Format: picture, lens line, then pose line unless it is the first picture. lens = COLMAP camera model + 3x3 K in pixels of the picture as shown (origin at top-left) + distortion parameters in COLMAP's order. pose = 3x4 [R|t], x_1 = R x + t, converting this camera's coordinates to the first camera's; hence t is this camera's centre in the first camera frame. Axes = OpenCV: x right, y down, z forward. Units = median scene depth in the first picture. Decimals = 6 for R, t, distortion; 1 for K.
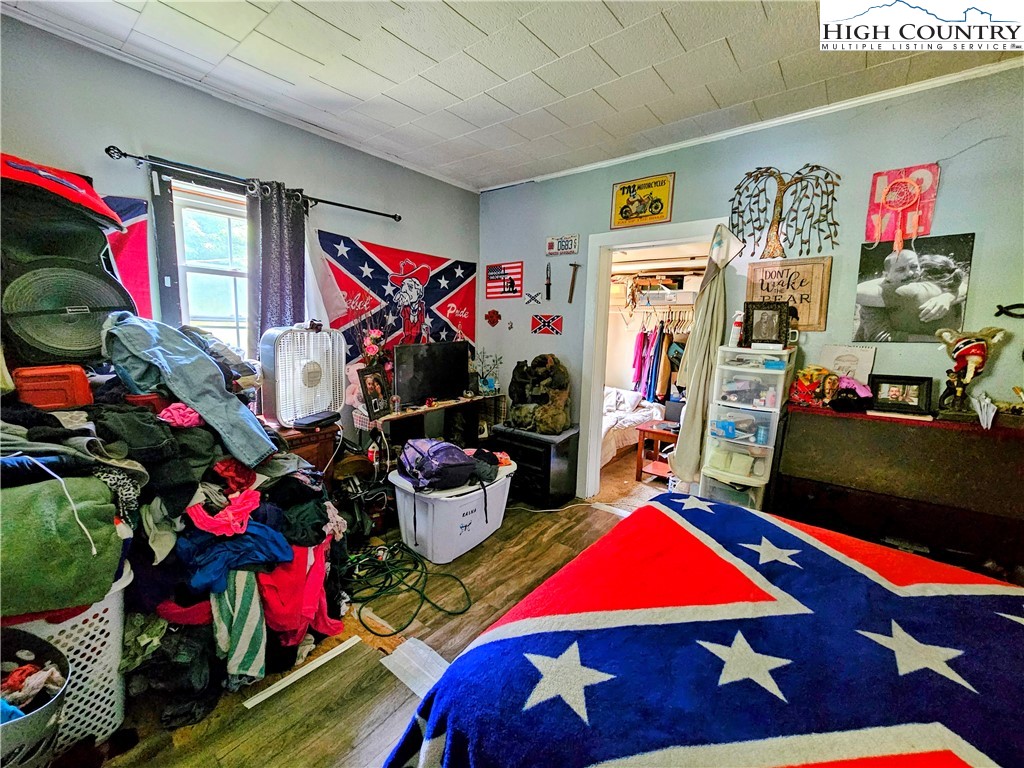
lens RADIAL K [[420.2, 0, 511.1], [0, 420.2, 379.8], [0, 0, 1]] dist [0.001264, 0.000080]
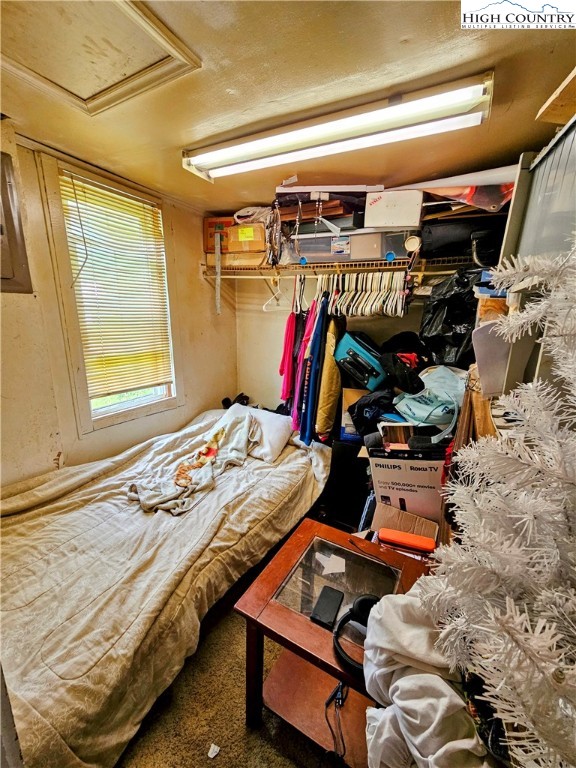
lens RADIAL K [[315.1, 0, 286.4], [0, 315.1, 384.6], [0, 0, 1]] dist [0.001264, 0.000080]
pose [[0.983923, -0.053422, 0.170417, 0.238748], [0.028610, 0.989038, 0.144860, -0.083063], [-0.176287, -0.137656, 0.974666, 0.608955]]
